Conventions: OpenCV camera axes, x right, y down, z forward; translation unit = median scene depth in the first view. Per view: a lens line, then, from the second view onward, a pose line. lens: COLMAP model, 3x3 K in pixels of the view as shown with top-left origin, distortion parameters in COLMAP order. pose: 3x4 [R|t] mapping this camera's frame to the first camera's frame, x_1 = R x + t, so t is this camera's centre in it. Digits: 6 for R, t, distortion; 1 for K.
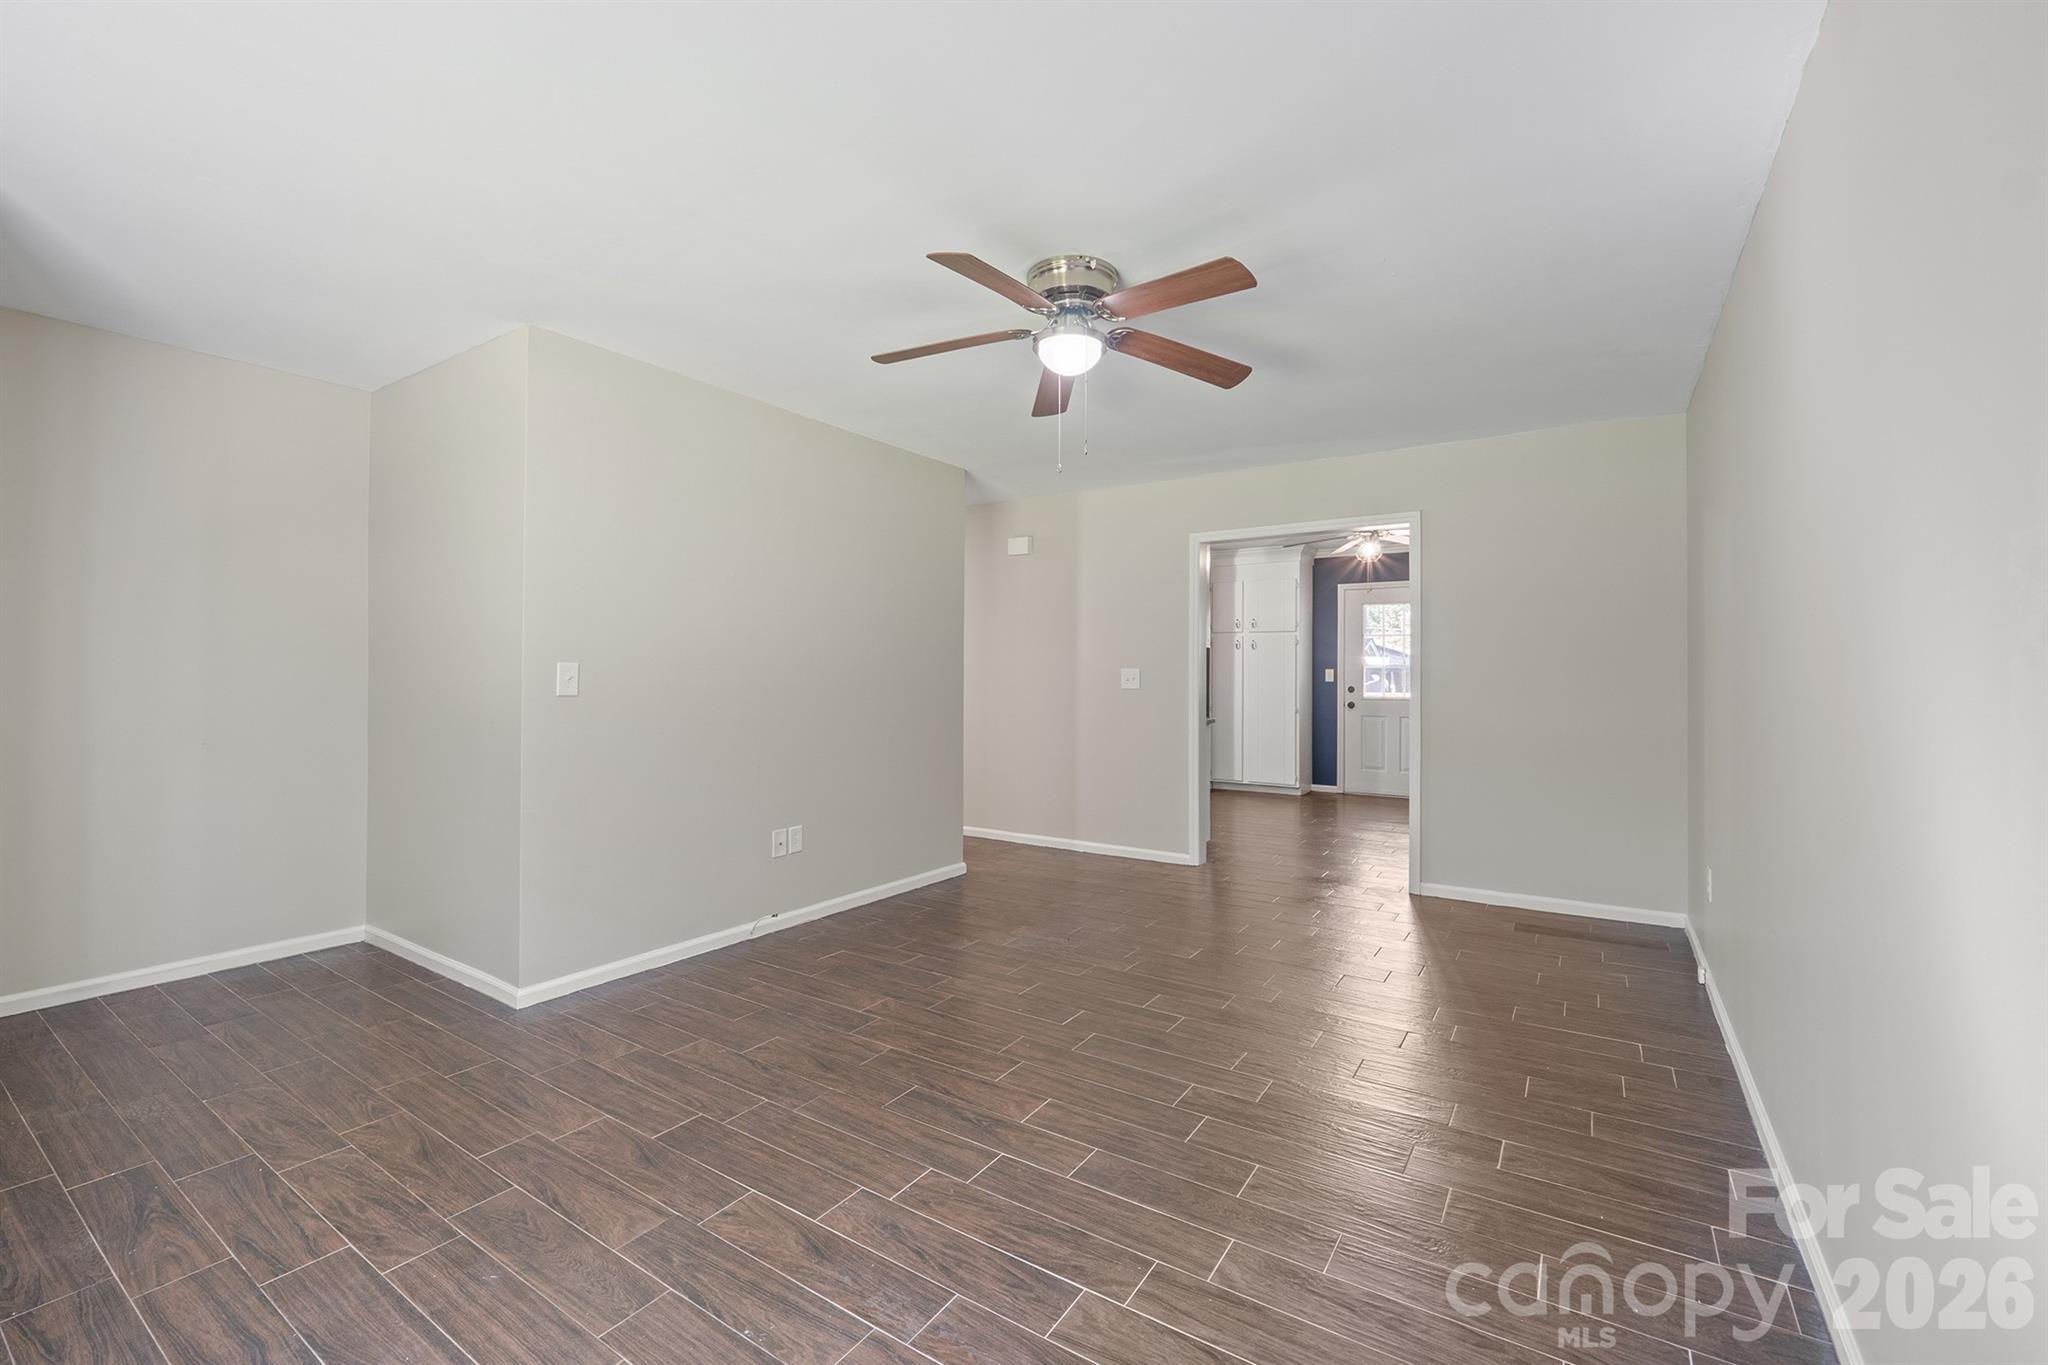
lens RADIAL K [[860.2, 0, 1036.5], [0, 860.2, 682.0], [0, 0, 1]] dist [-0.007297, -0.000869]
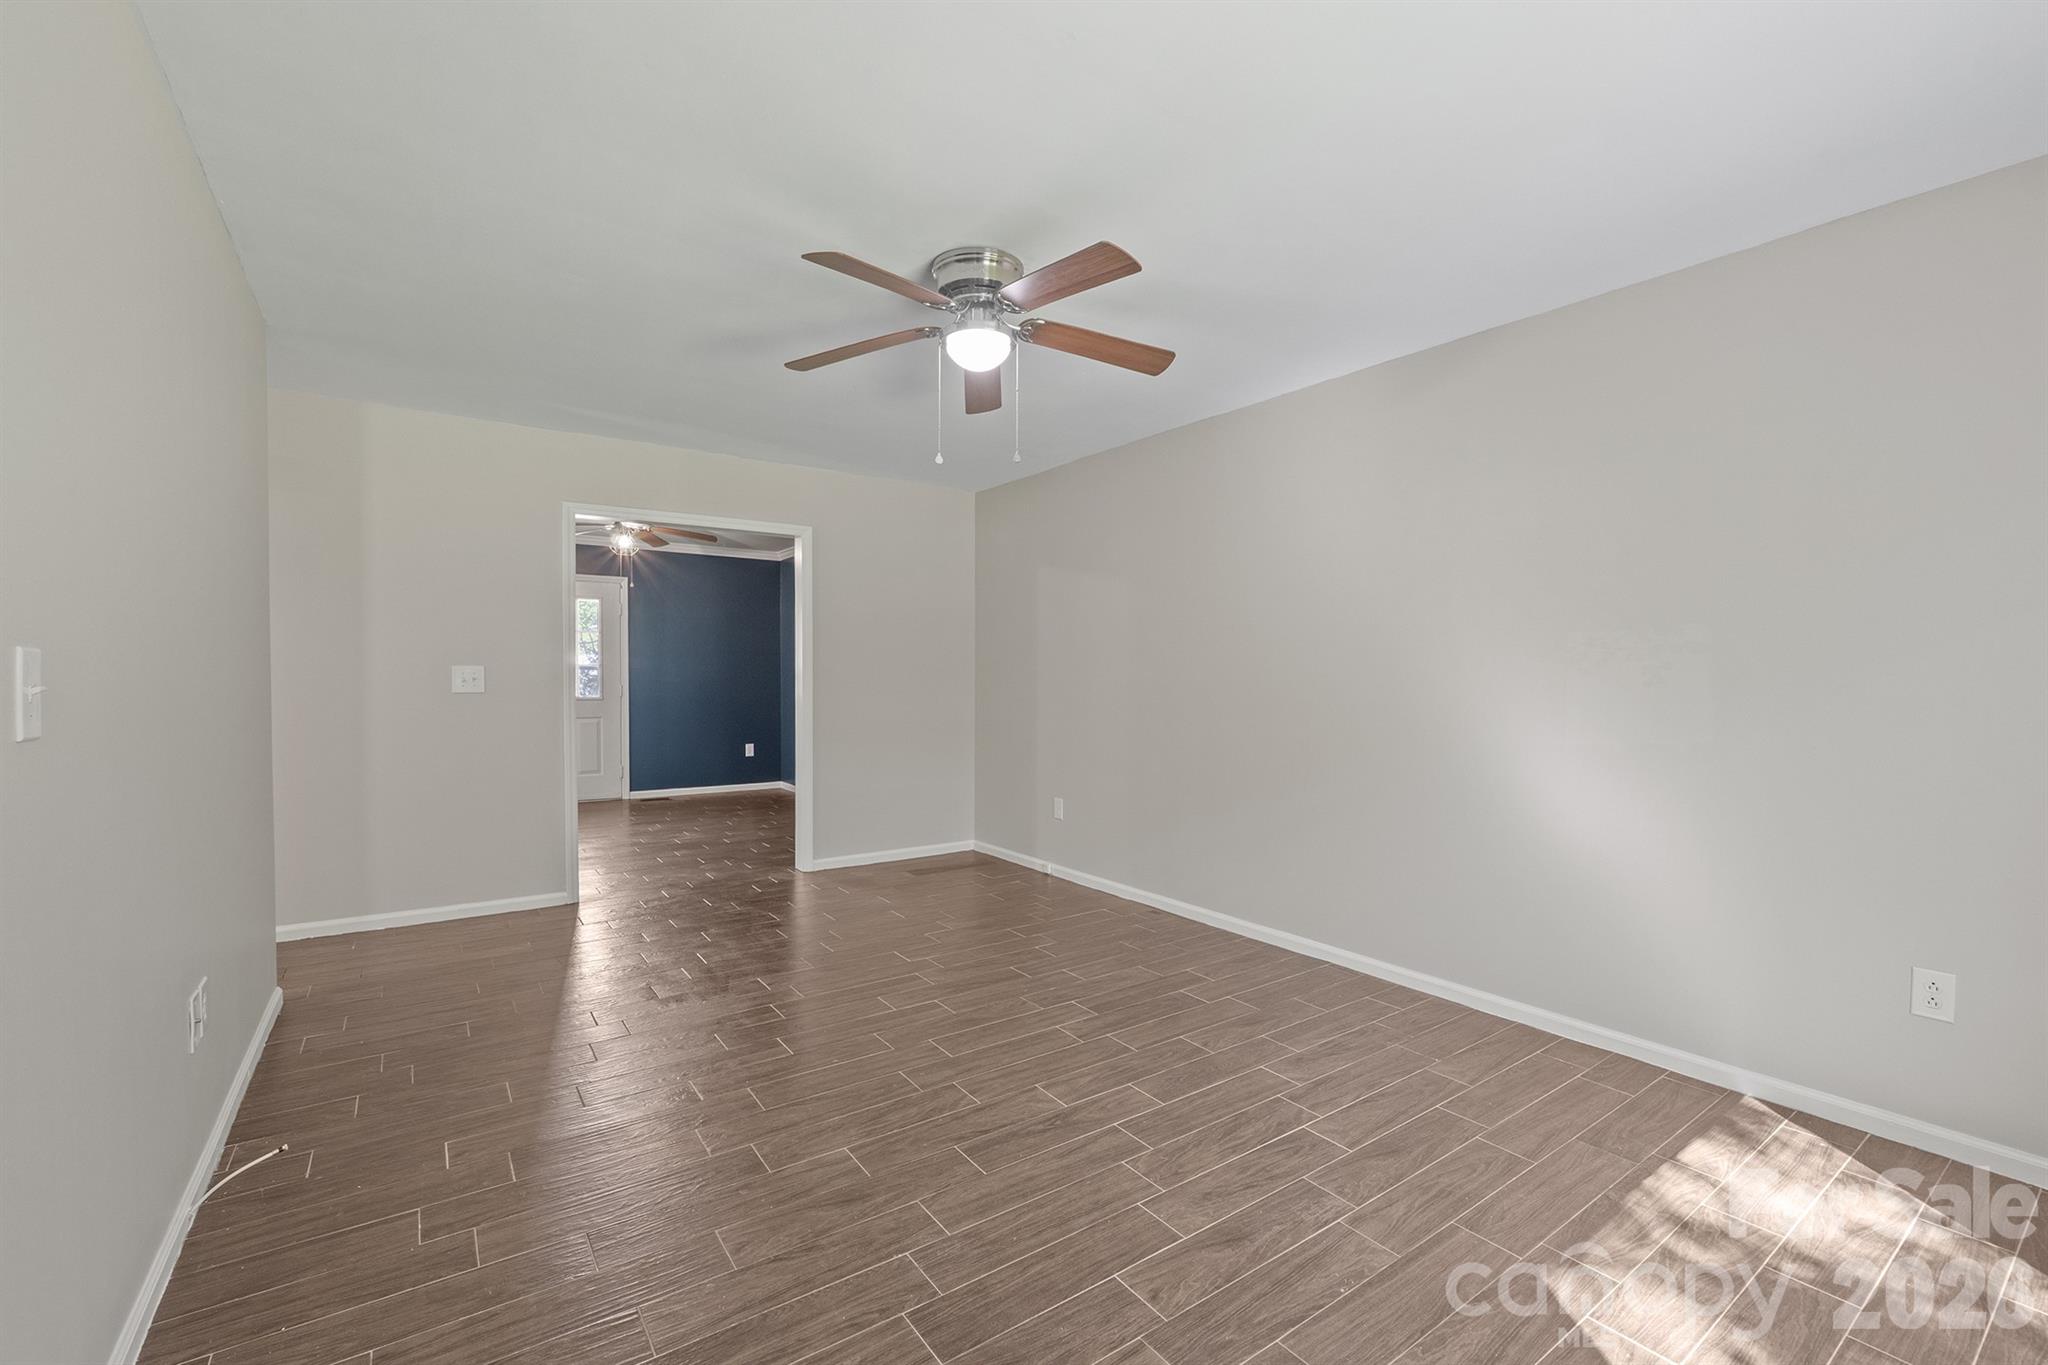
lens RADIAL K [[860.2, 0, 1035.7], [0, 860.2, 681.9], [0, 0, 1]] dist [-0.007297, -0.000869]
pose [[0.365056, -0.007109, 0.930959, -0.878487], [0.004268, 0.999973, 0.005963, -0.008609], [-0.930976, 0.001797, 0.365076, 0.573423]]
